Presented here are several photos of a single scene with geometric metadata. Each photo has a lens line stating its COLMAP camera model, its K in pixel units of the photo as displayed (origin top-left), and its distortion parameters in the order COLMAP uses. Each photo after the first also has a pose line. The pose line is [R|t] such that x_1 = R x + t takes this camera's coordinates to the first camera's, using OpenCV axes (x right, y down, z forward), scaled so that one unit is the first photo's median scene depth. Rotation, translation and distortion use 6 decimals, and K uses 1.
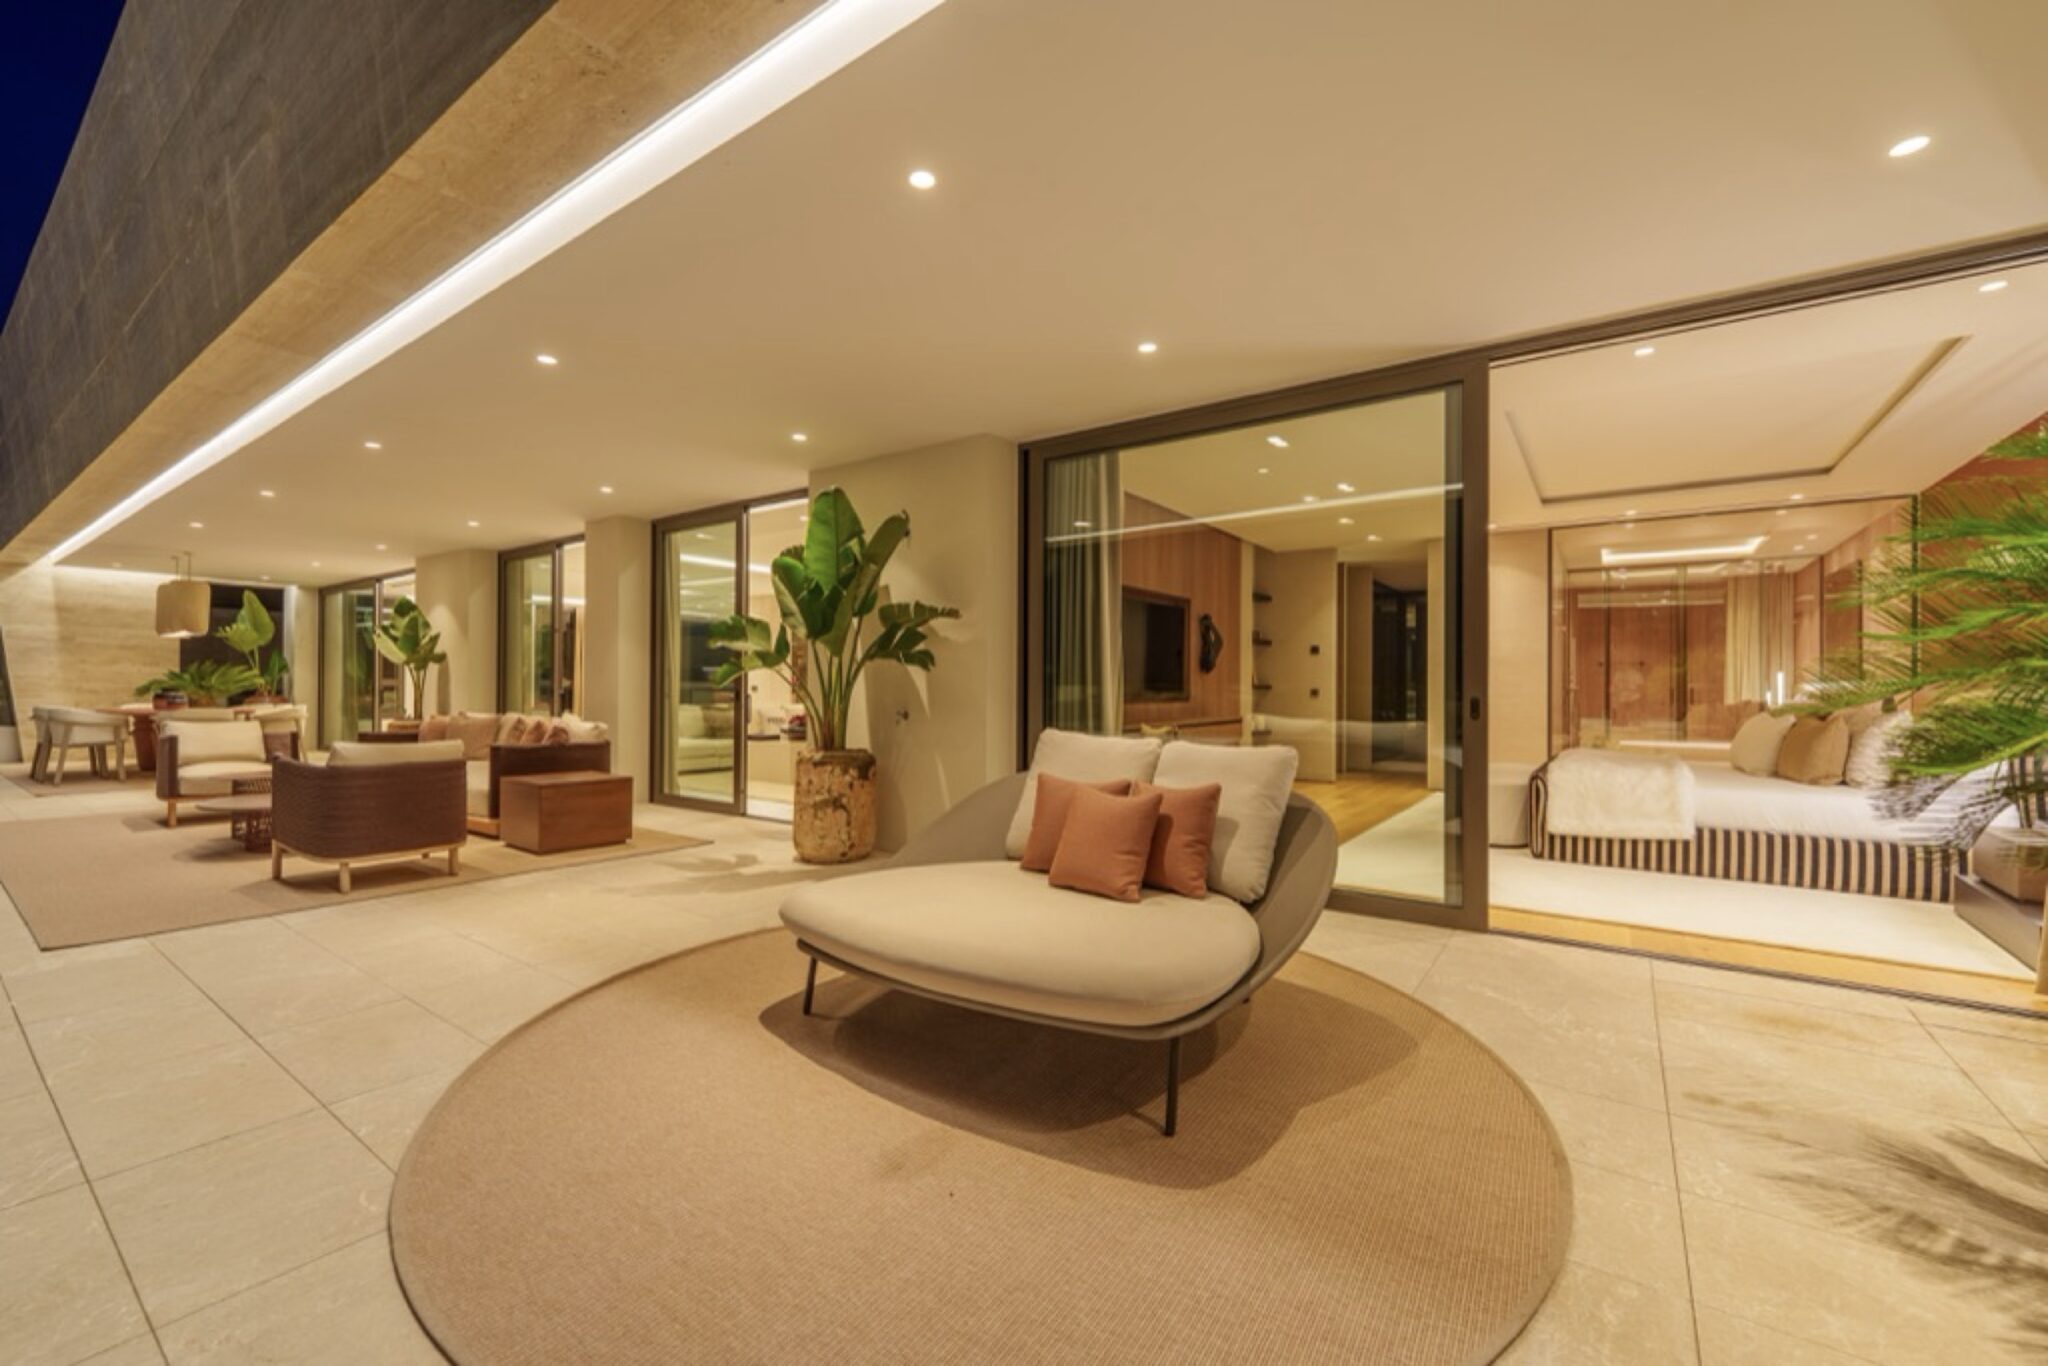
lens RADIAL K [[835.9, 0, 1012.5], [0, 835.9, 682.7], [0, 0, 1]] dist [0.000083, 0.000416]
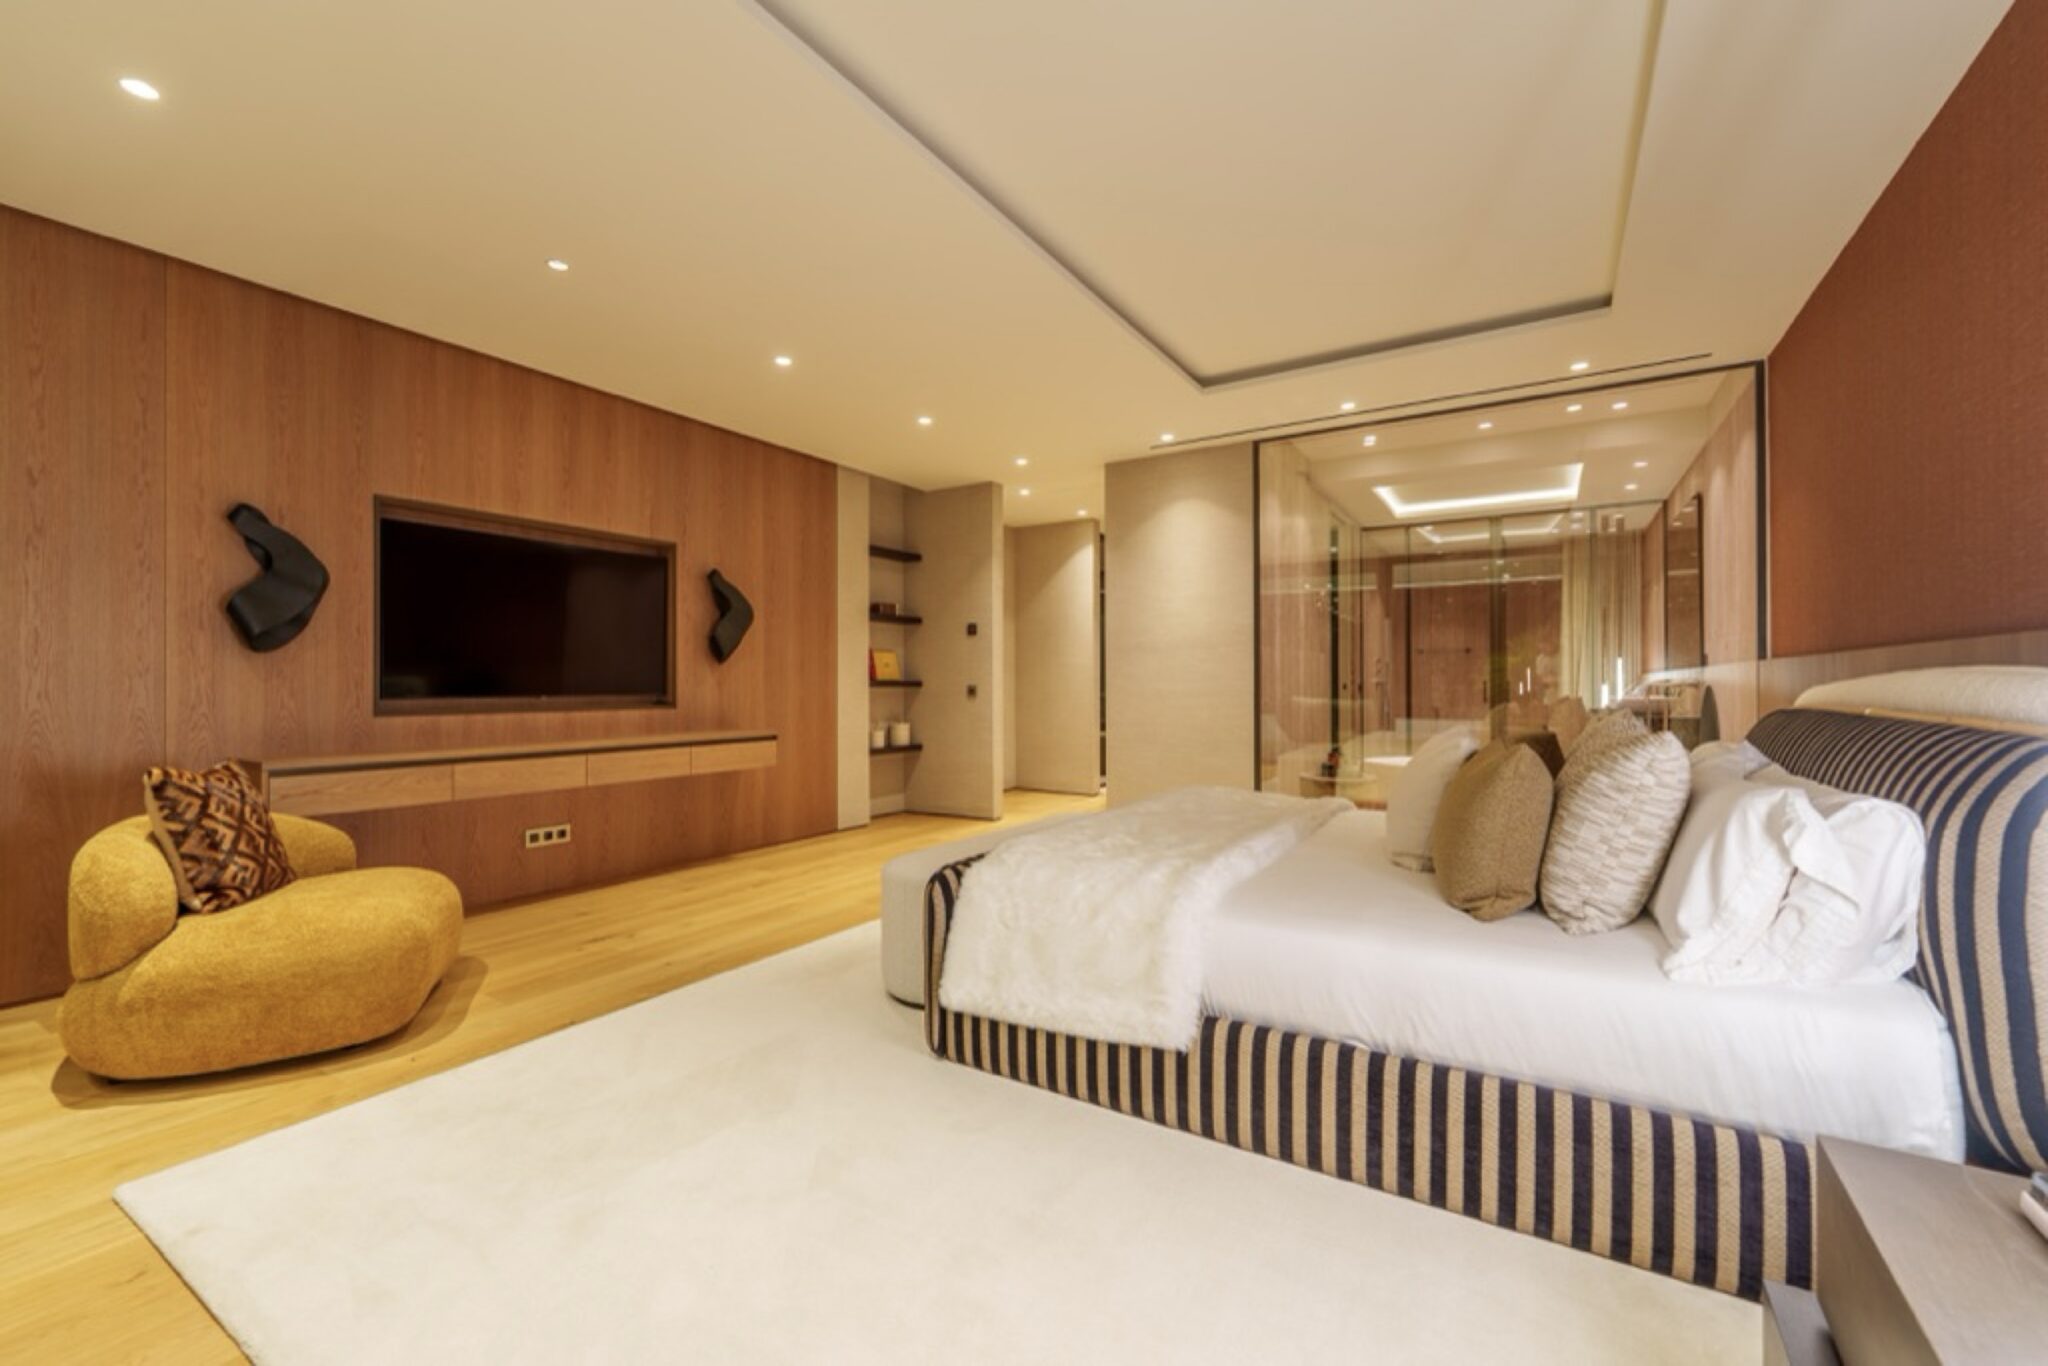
lens RADIAL K [[835.9, 0, 1012.5], [0, 835.9, 682.7], [0, 0, 1]] dist [0.000083, 0.000416]
pose [[0.998043, -0.007304, 0.062103, 0.405475], [0.007232, 0.999973, 0.001384, 0.005116], [-0.062111, -0.000933, 0.998069, 0.347363]]
